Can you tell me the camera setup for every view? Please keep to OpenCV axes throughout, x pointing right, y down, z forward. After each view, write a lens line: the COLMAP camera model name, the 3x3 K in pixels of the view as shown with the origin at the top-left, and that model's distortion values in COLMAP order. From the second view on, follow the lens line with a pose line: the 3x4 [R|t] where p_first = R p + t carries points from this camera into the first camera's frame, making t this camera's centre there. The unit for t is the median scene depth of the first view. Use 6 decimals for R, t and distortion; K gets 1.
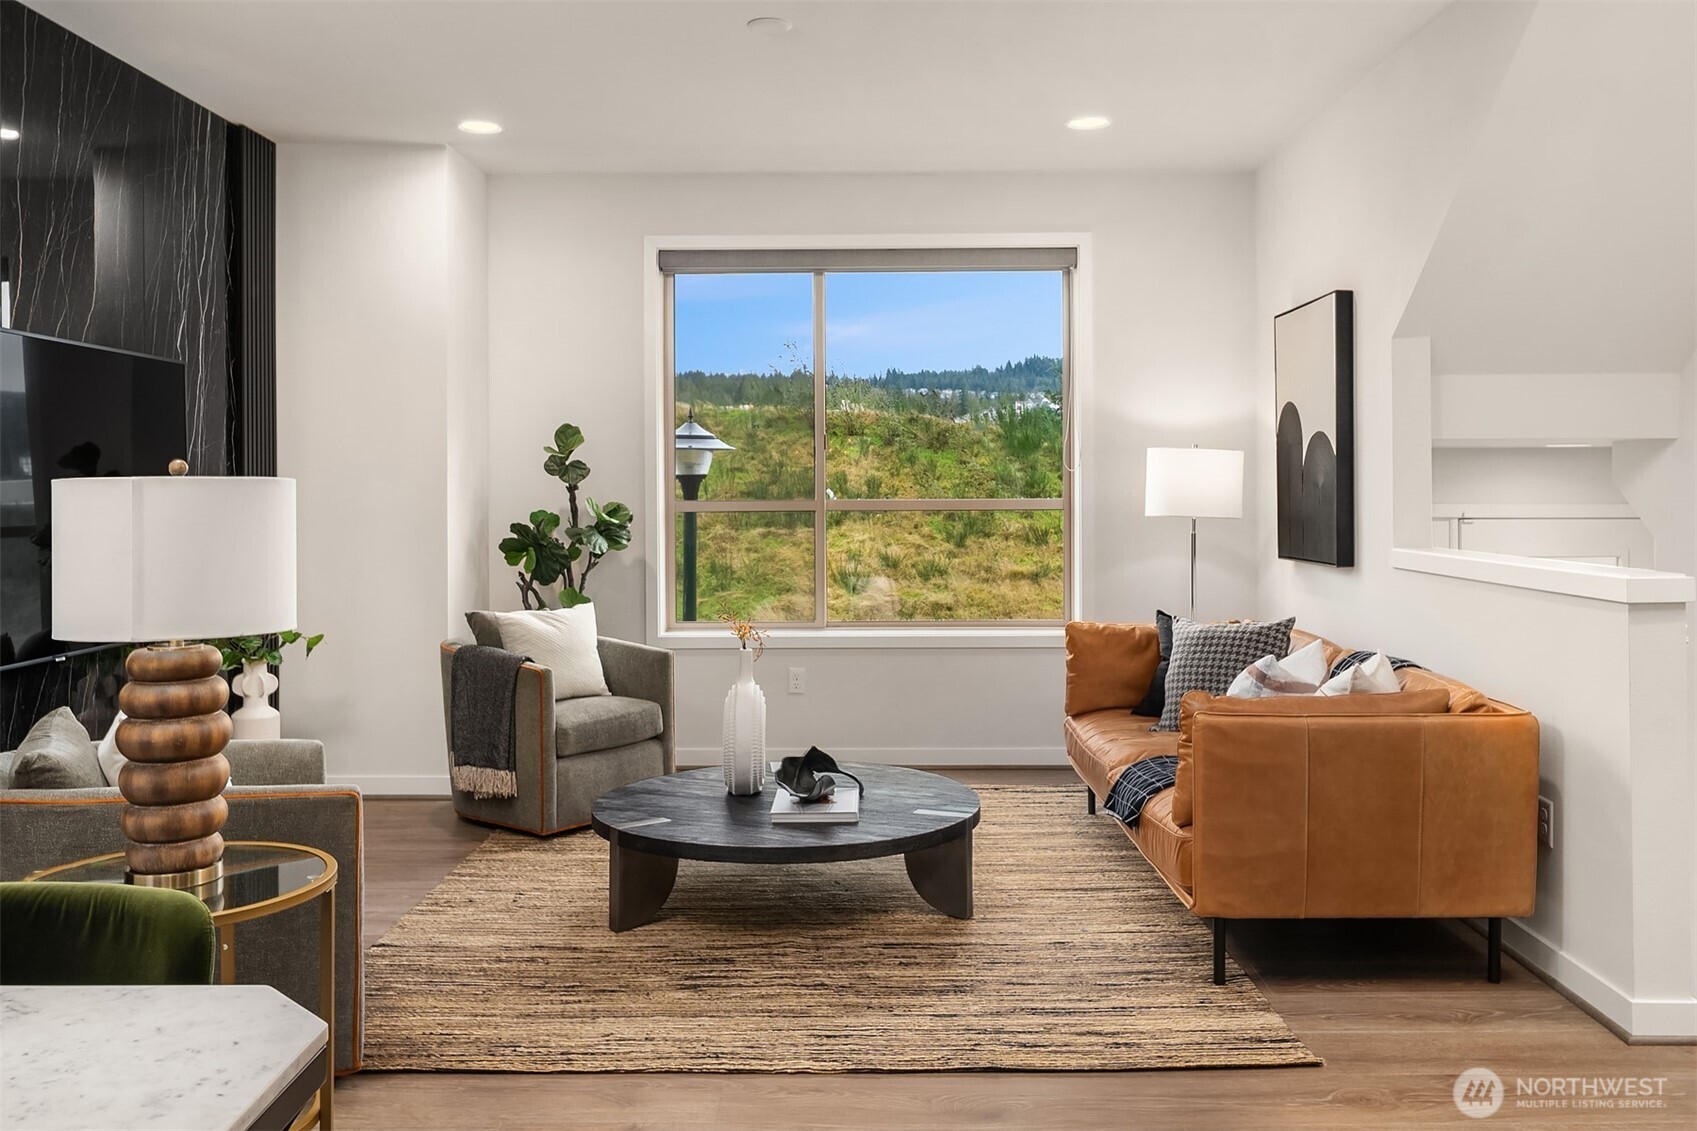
lens RADIAL K [[1395.8, 0, 852.4], [0, 1395.8, 554.4], [0, 0, 1]] dist [-0.002517, -0.000888]
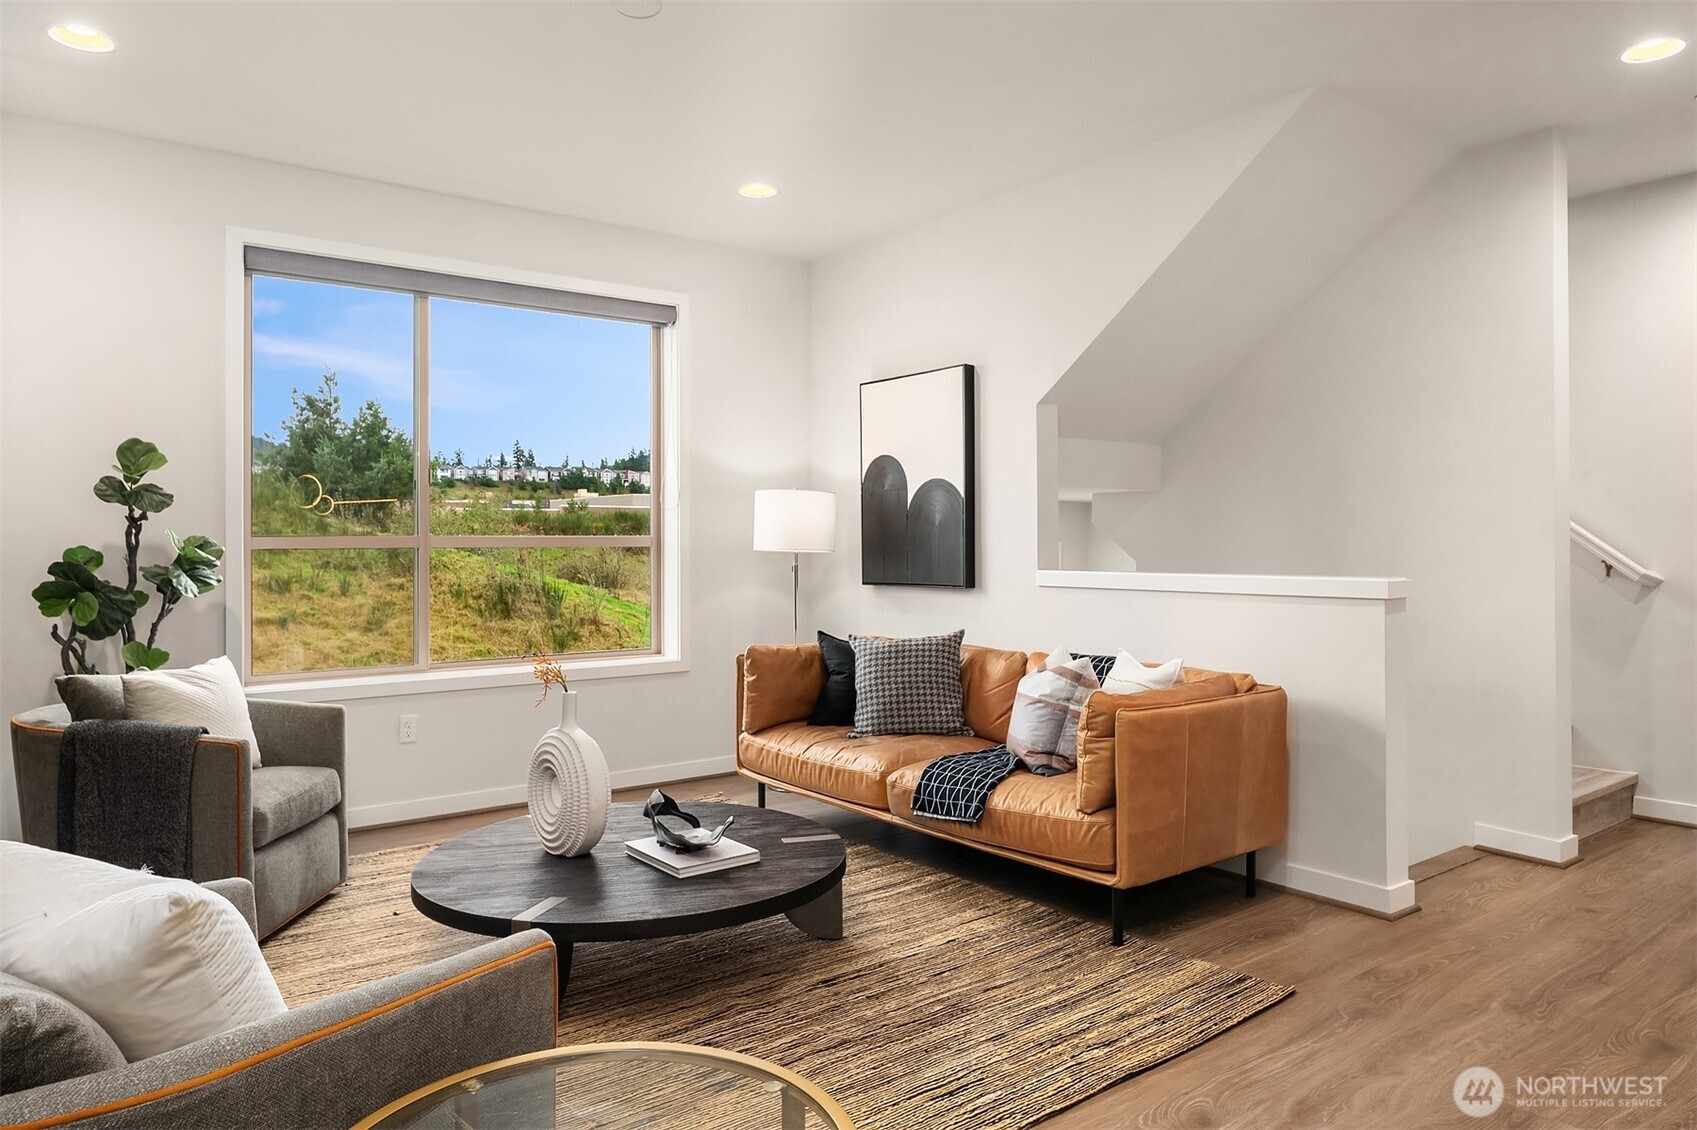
lens RADIAL K [[1107.4, 0, 847.9], [0, 1107.4, 572.6], [0, 0, 1]] dist [-0.000146, -0.005148]
pose [[0.785743, -0.014416, 0.618385, -0.318504], [0.028176, 0.999525, -0.012499, 0.004311], [-0.617911, 0.027245, 0.785776, 0.278980]]
